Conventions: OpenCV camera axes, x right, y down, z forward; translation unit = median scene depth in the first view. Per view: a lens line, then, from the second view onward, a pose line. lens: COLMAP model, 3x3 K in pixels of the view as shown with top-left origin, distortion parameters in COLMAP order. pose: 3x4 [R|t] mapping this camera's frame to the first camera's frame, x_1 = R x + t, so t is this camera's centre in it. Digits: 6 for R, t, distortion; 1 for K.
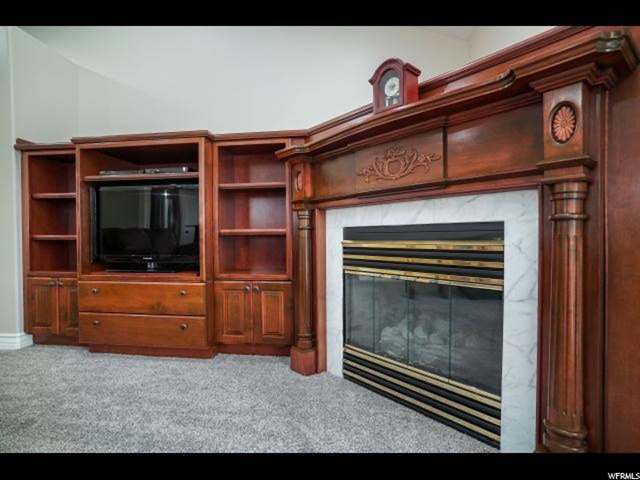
lens RADIAL K [[337.0, 0, 322.1], [0, 337.0, 241.9], [0, 0, 1]] dist [-0.055321, 0.023718]
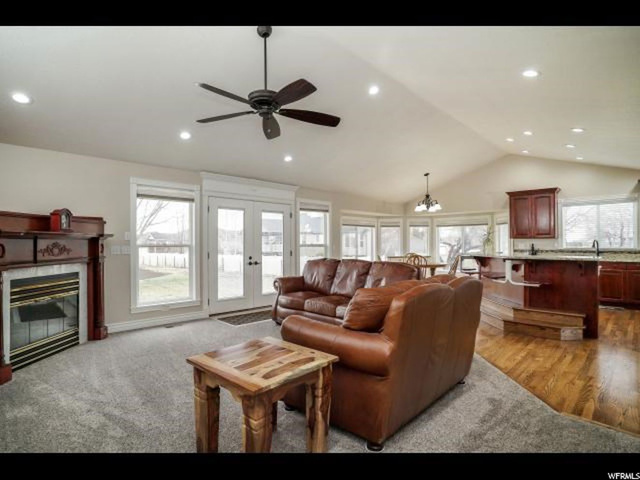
lens RADIAL K [[337.0, 0, 319.8], [0, 337.0, 237.9], [0, 0, 1]] dist [-0.055321, 0.023718]
pose [[-0.774088, 0.016316, 0.632868, -1.938234], [0.012581, 0.999867, -0.010390, -0.194443], [-0.632953, -0.000081, -0.774190, 1.181316]]
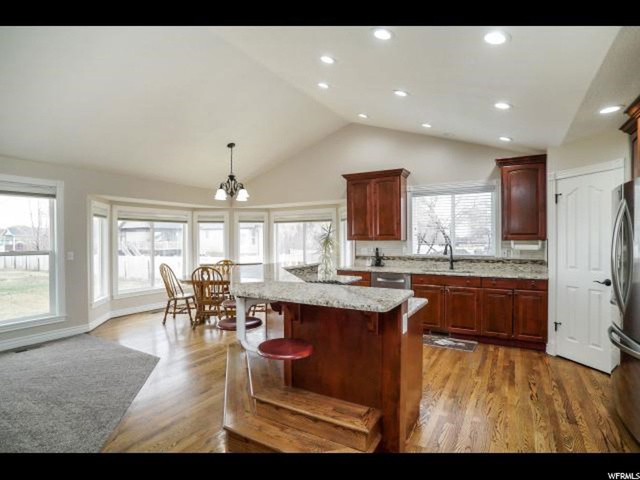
lens RADIAL K [[337.0, 0, 325.5], [0, 337.0, 240.5], [0, 0, 1]] dist [-0.055321, 0.023718]
pose [[-0.909850, 0.007477, 0.414870, -2.176022], [0.015463, 0.999754, 0.015893, -0.243284], [-0.414649, 0.020876, -0.909742, -0.467790]]
